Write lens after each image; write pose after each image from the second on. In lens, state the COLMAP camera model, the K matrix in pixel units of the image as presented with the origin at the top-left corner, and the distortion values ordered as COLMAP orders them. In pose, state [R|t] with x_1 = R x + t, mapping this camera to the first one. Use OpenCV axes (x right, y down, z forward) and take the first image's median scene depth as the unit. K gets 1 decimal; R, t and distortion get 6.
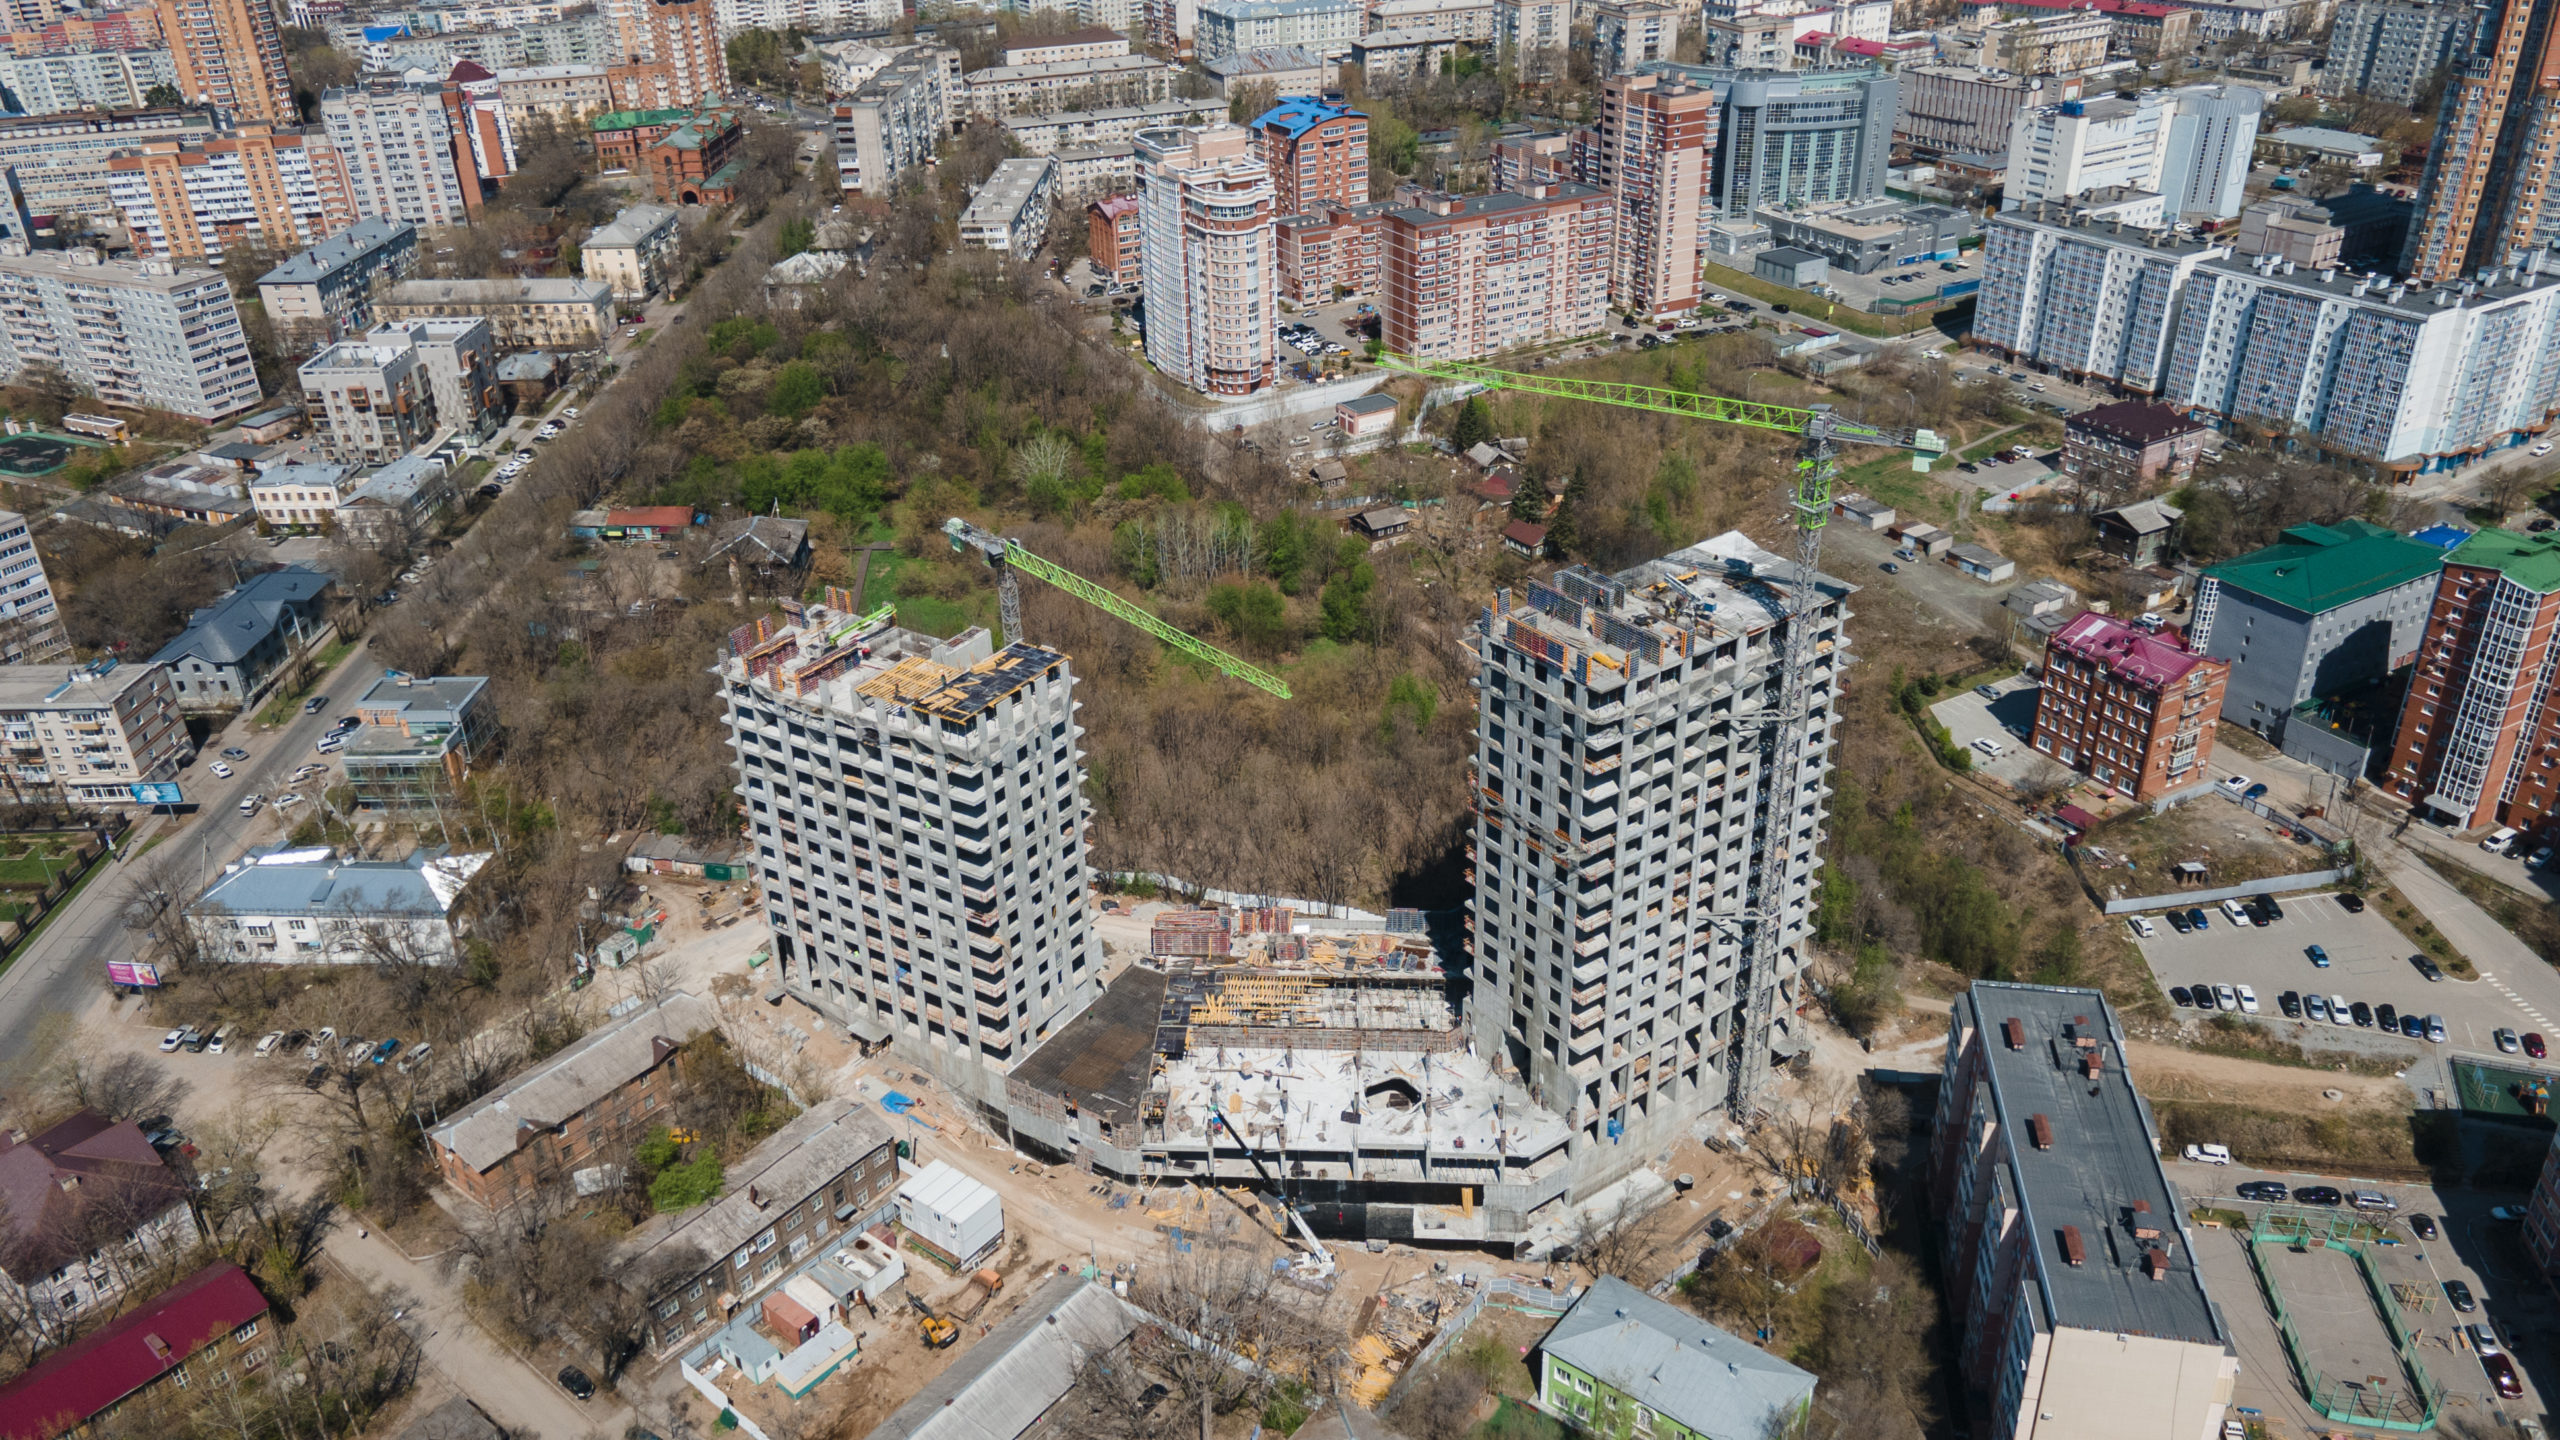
lens RADIAL K [[1671.3, 0, 1267.6], [0, 1671.3, 665.5], [0, 0, 1]] dist [0.005984, 0.058097]
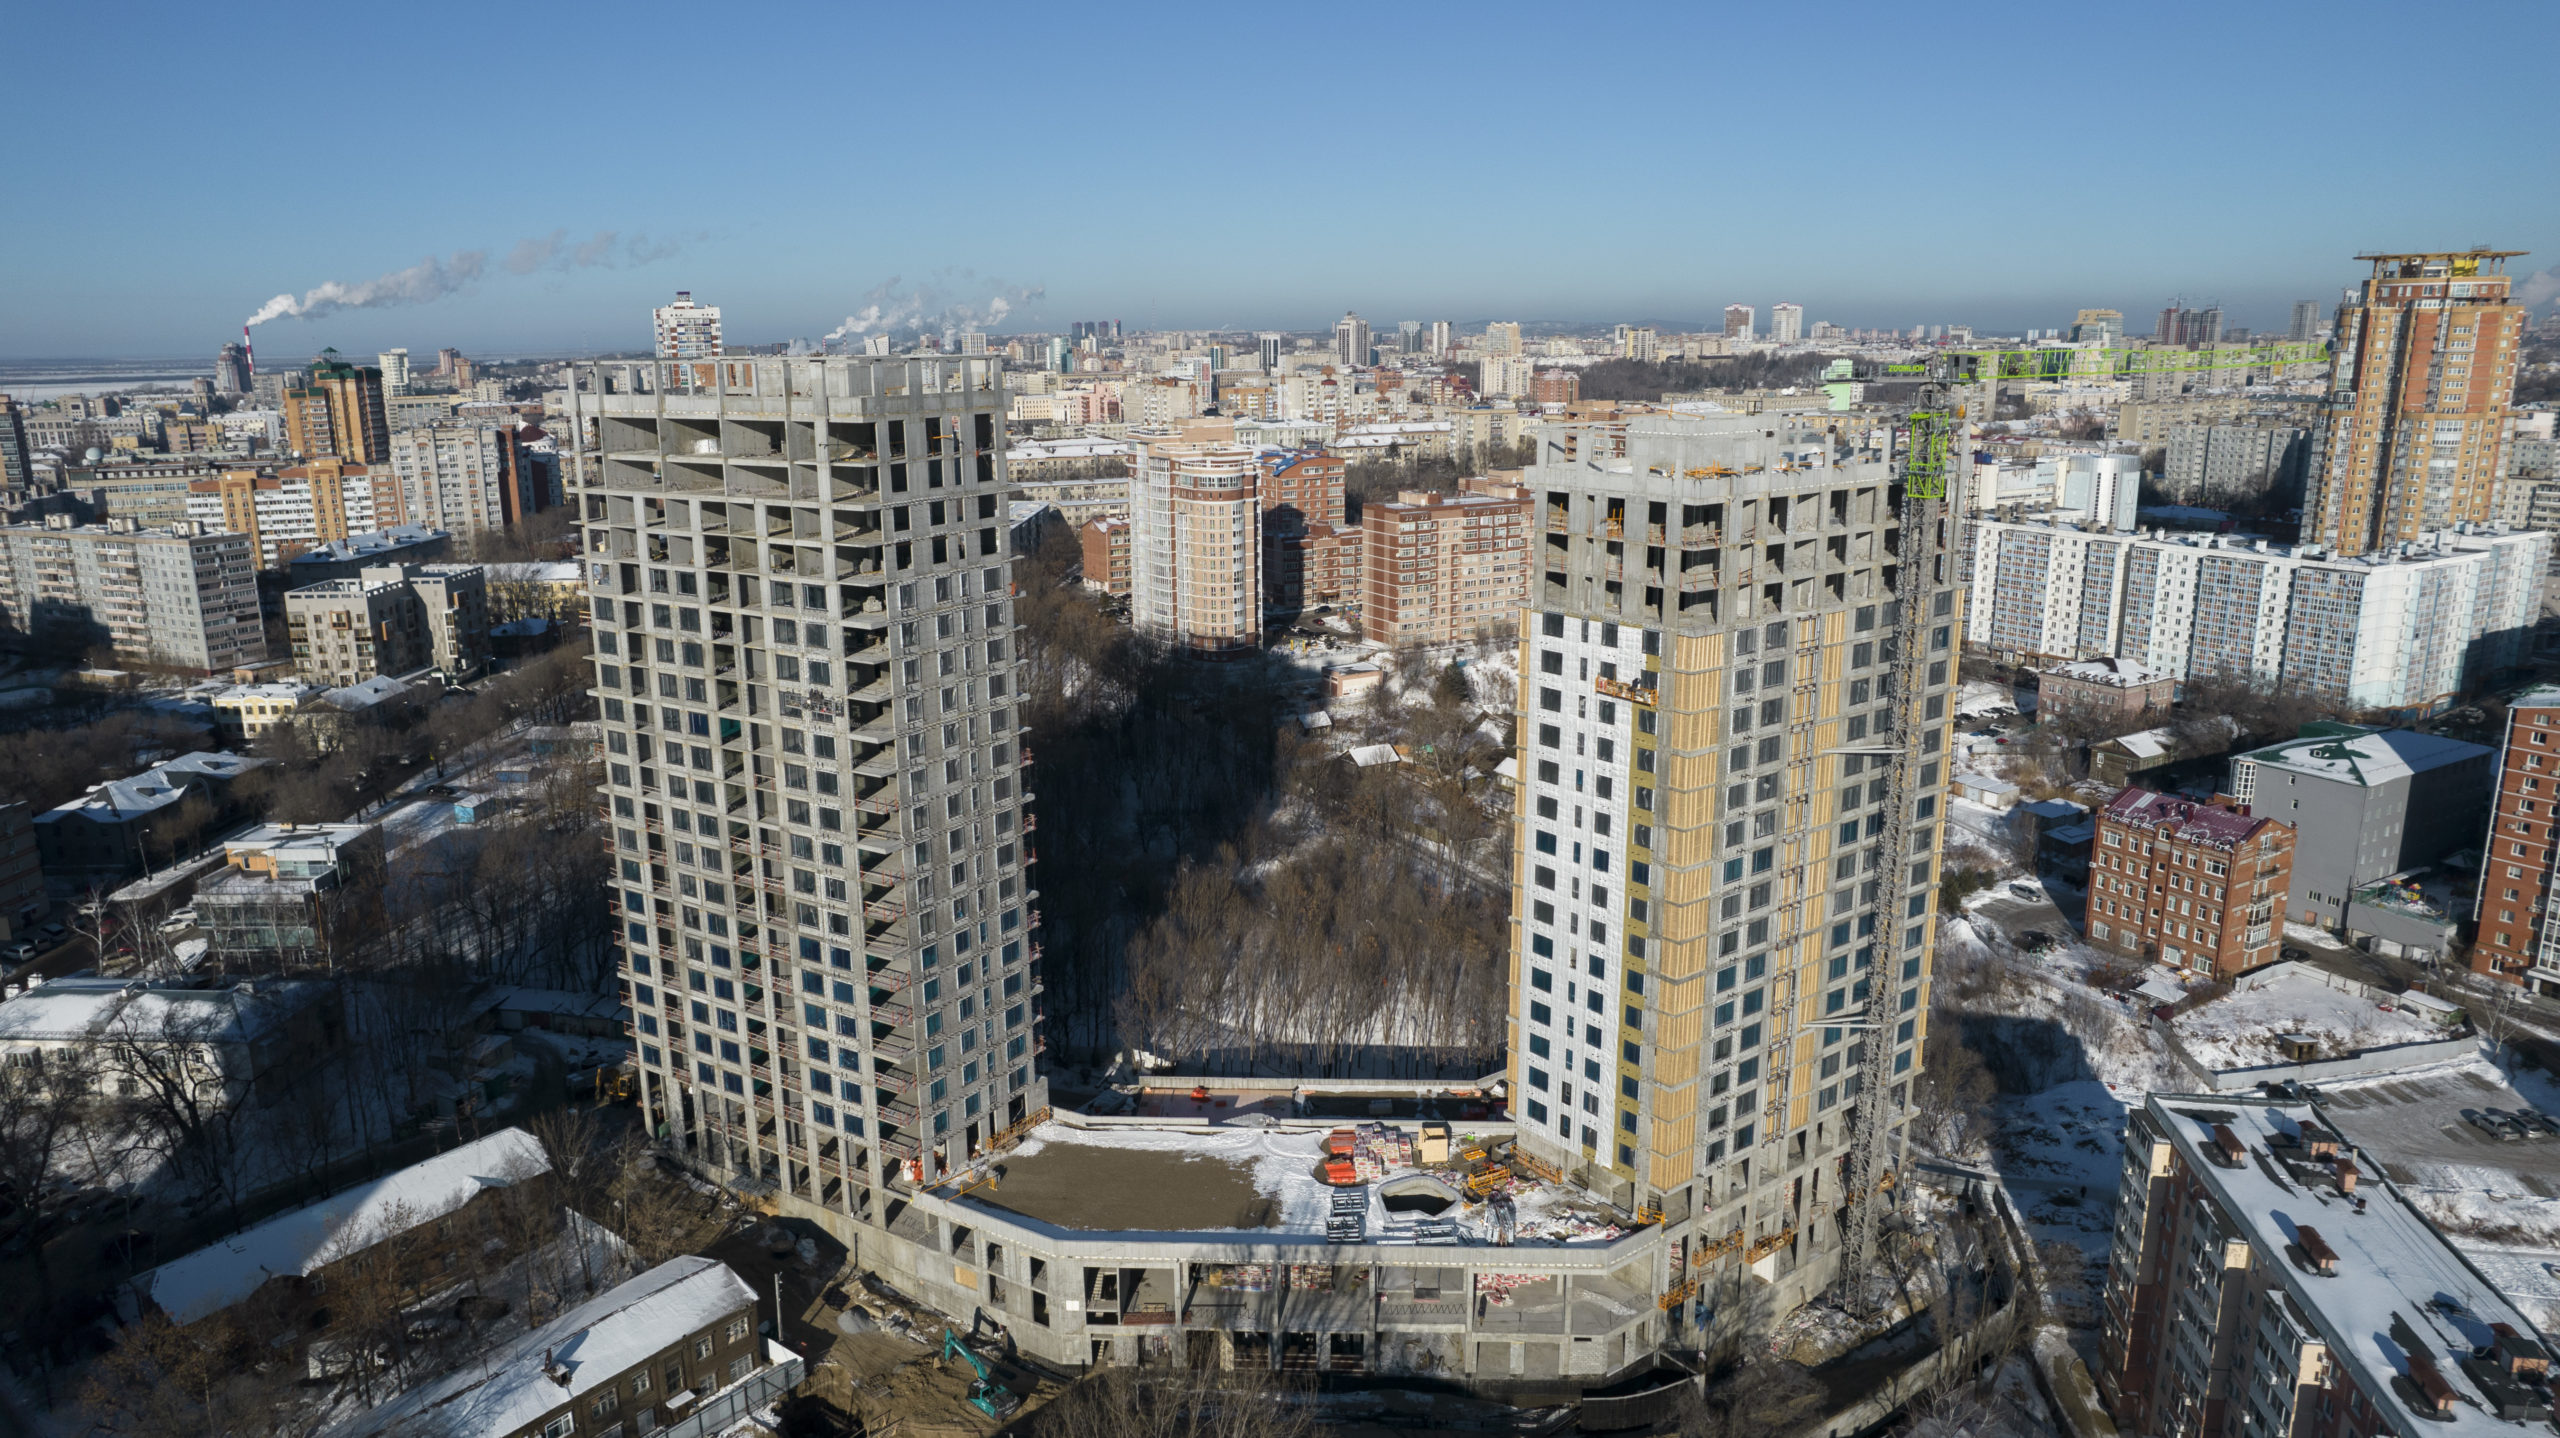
lens RADIAL K [[1527.8, 0, 1280.0], [0, 1527.8, 719.0], [0, 0, 1]] dist [-0.074435, 0.060893]
pose [[0.999636, 0.014456, 0.022798, -0.003314], [-0.009296, 0.977216, -0.212045, 0.070617], [-0.025344, 0.211756, 0.976994, 0.119413]]
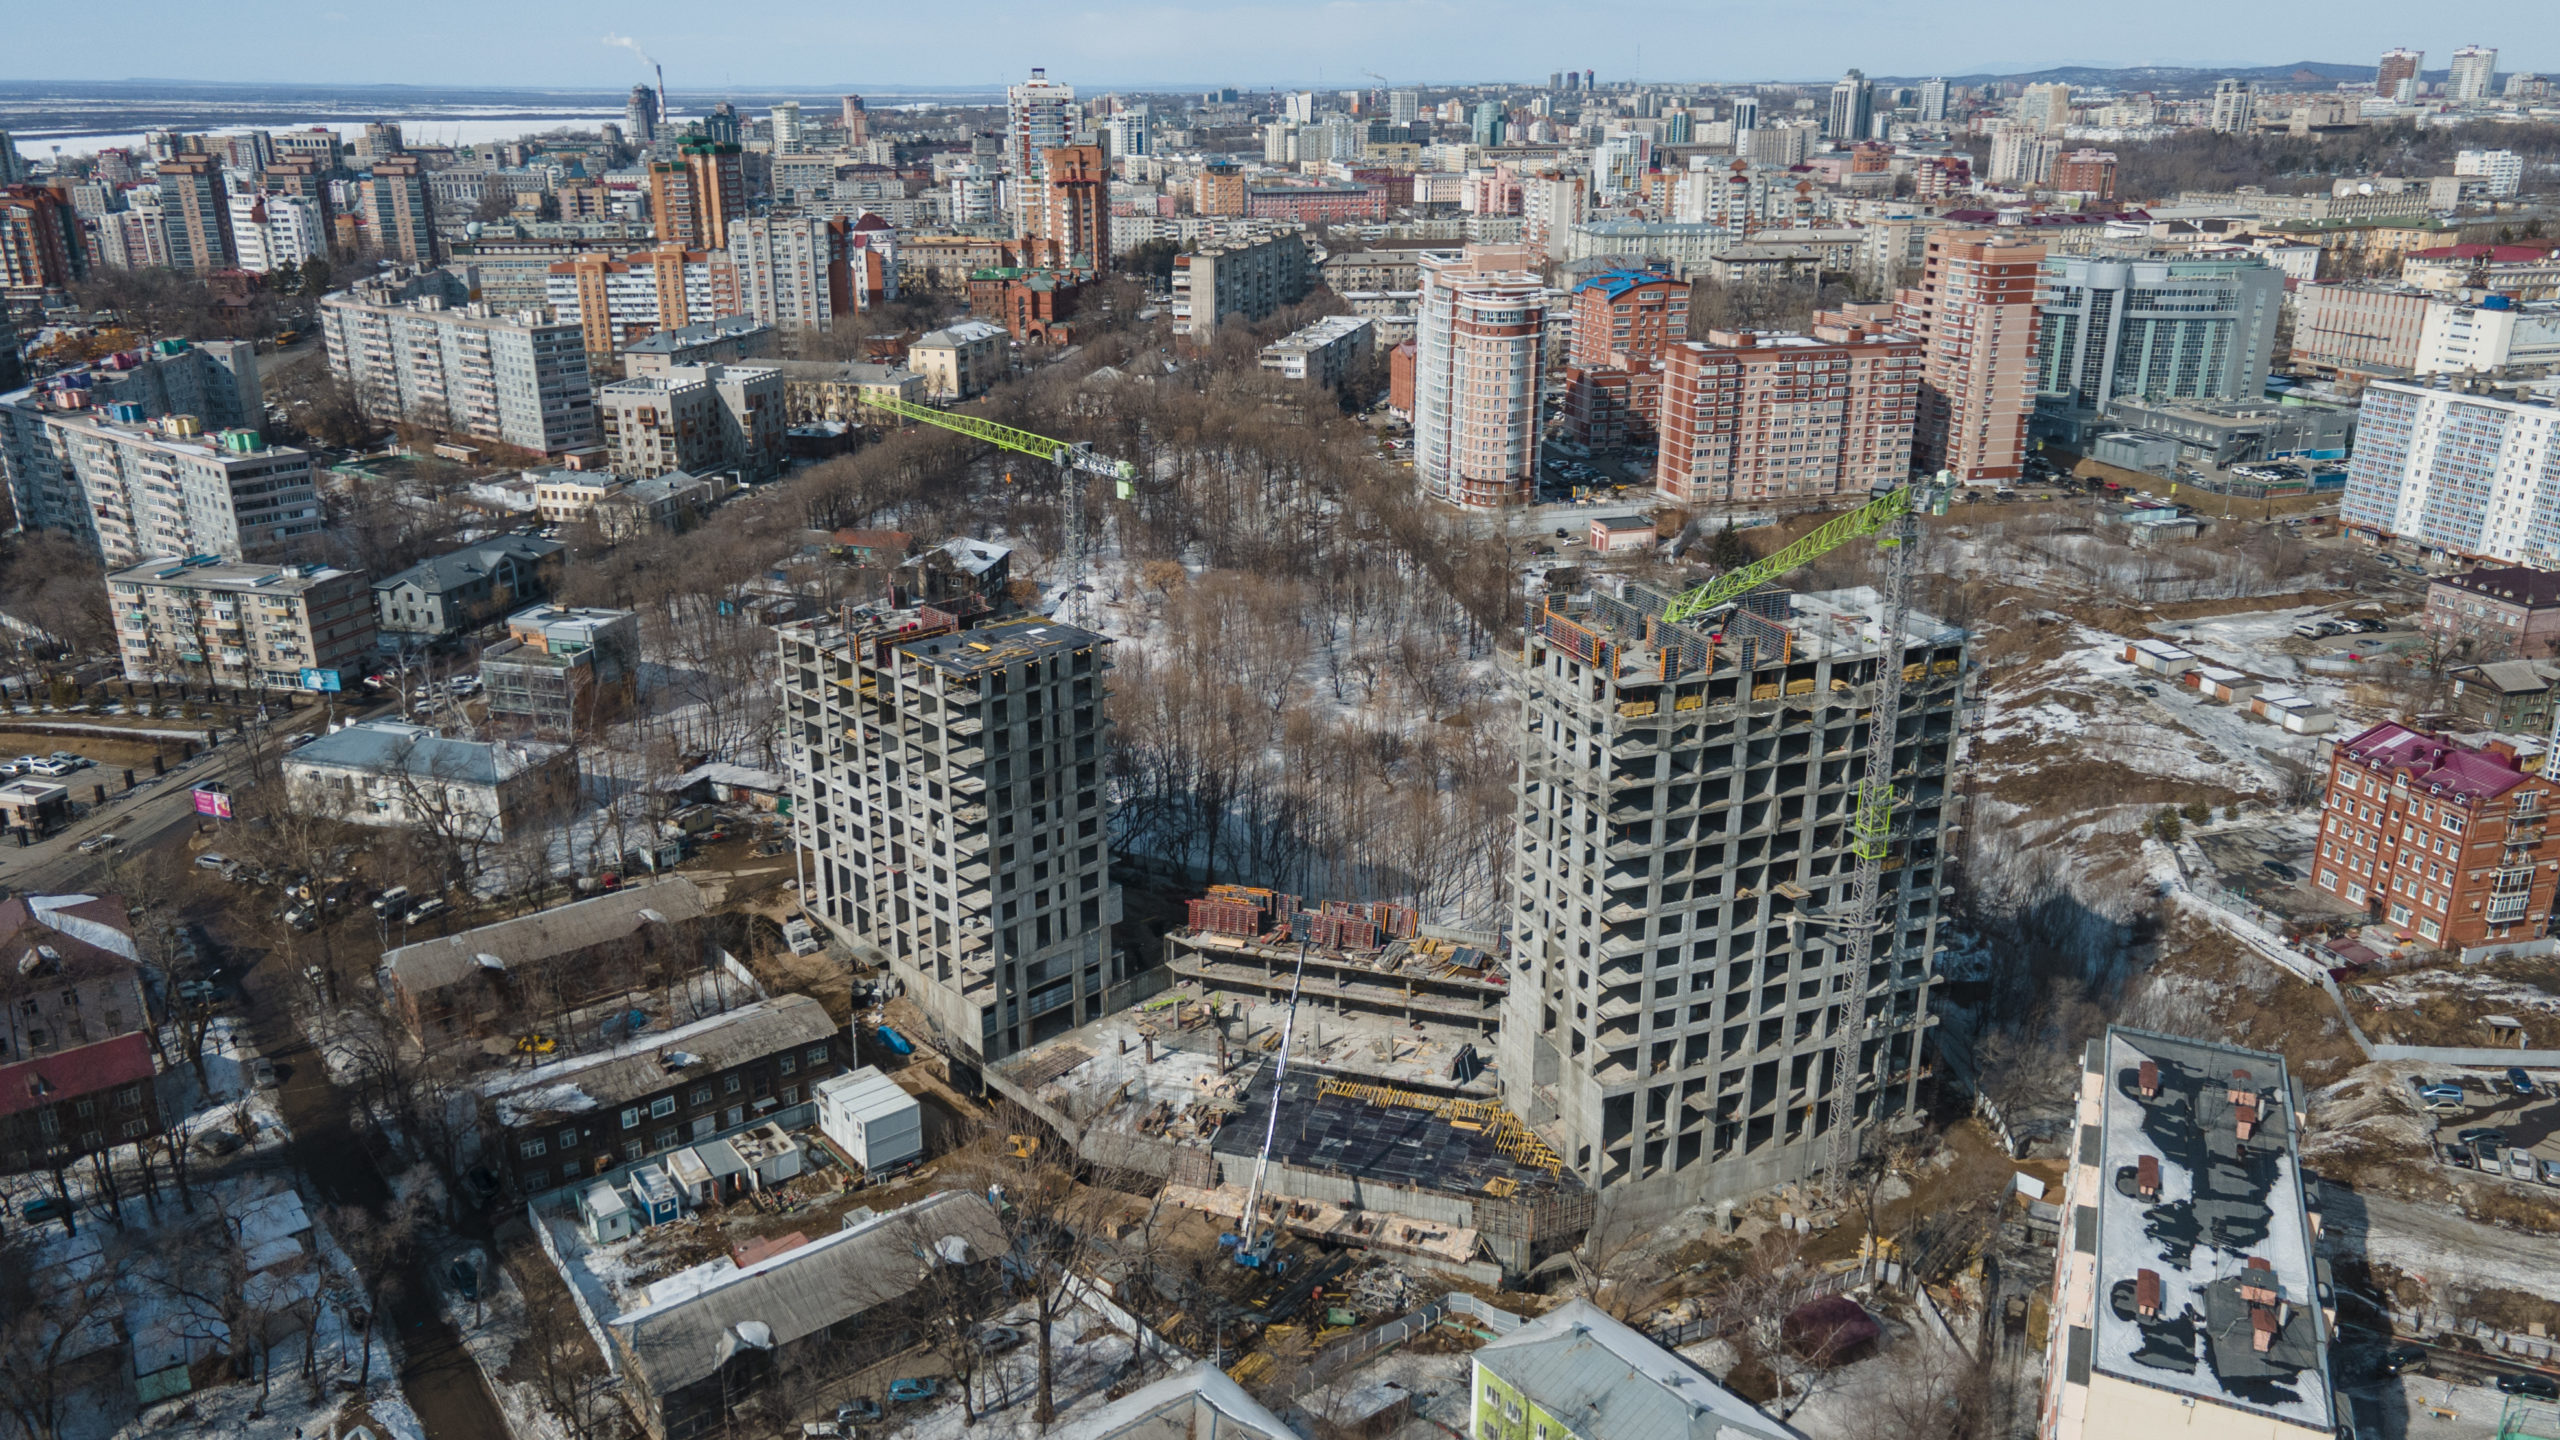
lens RADIAL K [[1674.9, 0, 1291.1], [0, 1674.9, 674.0], [0, 0, 1]] dist [0.002311, 0.052308]
pose [[0.975324, 0.099038, -0.197317, 0.076482], [-0.124452, 0.984839, -0.120844, 0.070547], [0.182357, 0.142419, 0.972863, 0.054511]]
